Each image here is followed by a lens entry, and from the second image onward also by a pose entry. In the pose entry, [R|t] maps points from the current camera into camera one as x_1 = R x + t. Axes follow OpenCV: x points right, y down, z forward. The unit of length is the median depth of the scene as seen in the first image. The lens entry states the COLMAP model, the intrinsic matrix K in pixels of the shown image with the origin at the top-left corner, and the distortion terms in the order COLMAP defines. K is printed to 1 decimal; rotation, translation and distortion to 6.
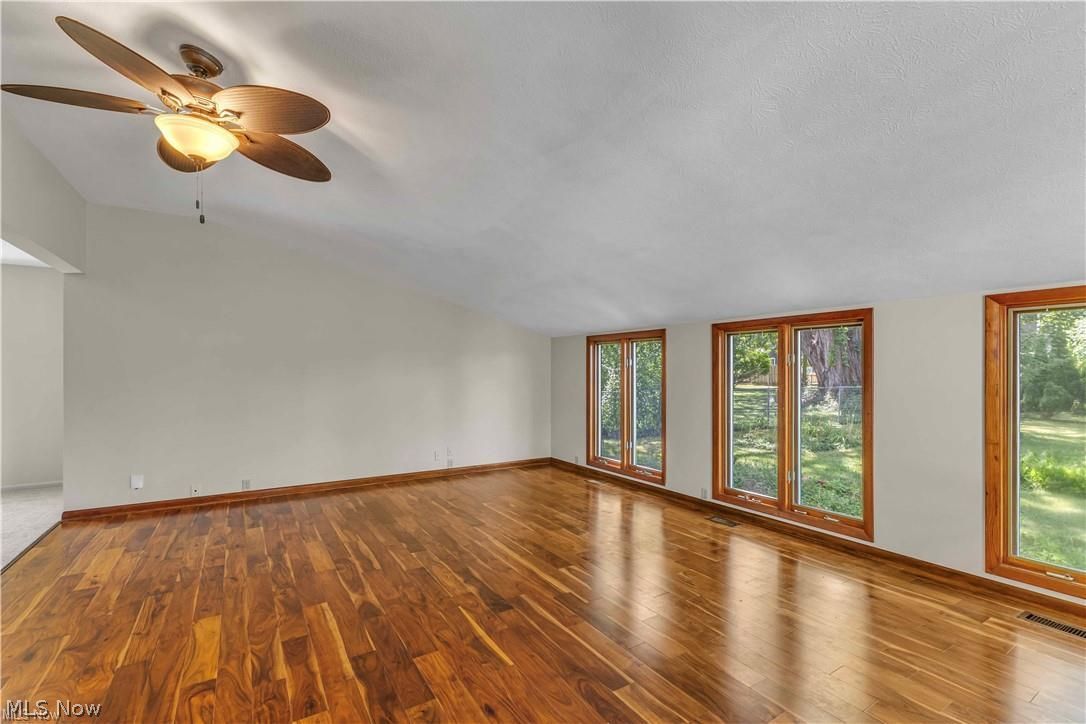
lens RADIAL K [[477.1, 0, 539.9], [0, 477.1, 364.8], [0, 0, 1]] dist [0.004503, -0.000285]
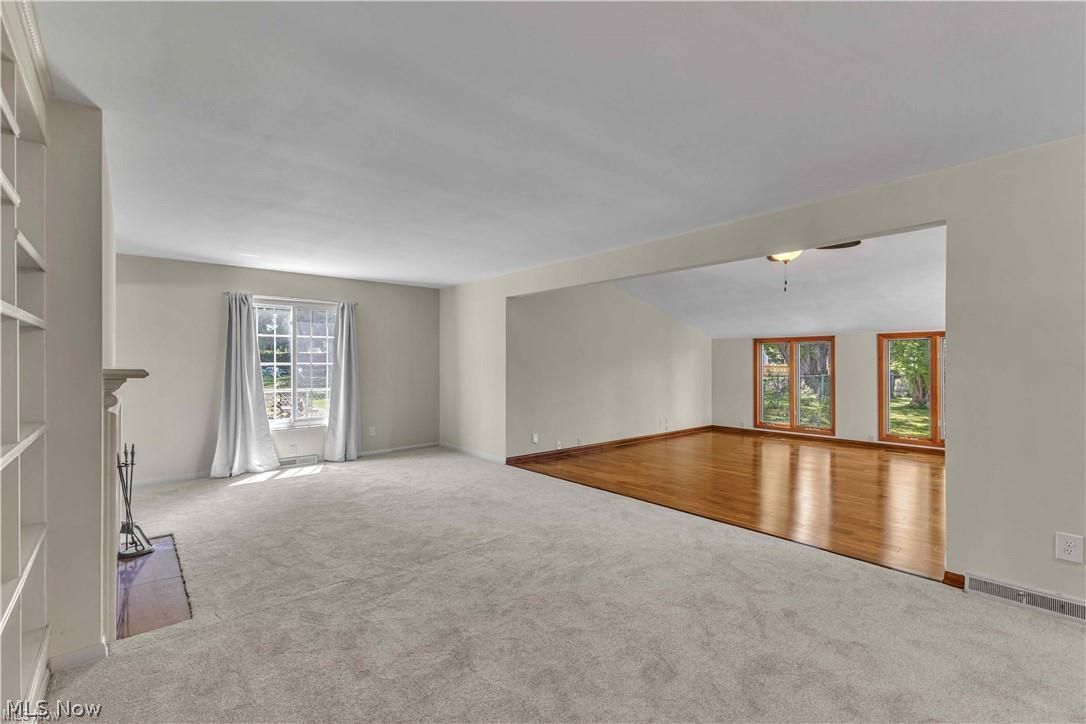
lens RADIAL K [[477.1, 0, 537.1], [0, 477.1, 363.9], [0, 0, 1]] dist [0.004503, -0.000285]
pose [[0.986564, 0.000599, 0.163377, -0.827004], [-0.003305, 0.999862, 0.016291, -0.005436], [-0.163344, -0.016612, 0.986429, -0.333405]]
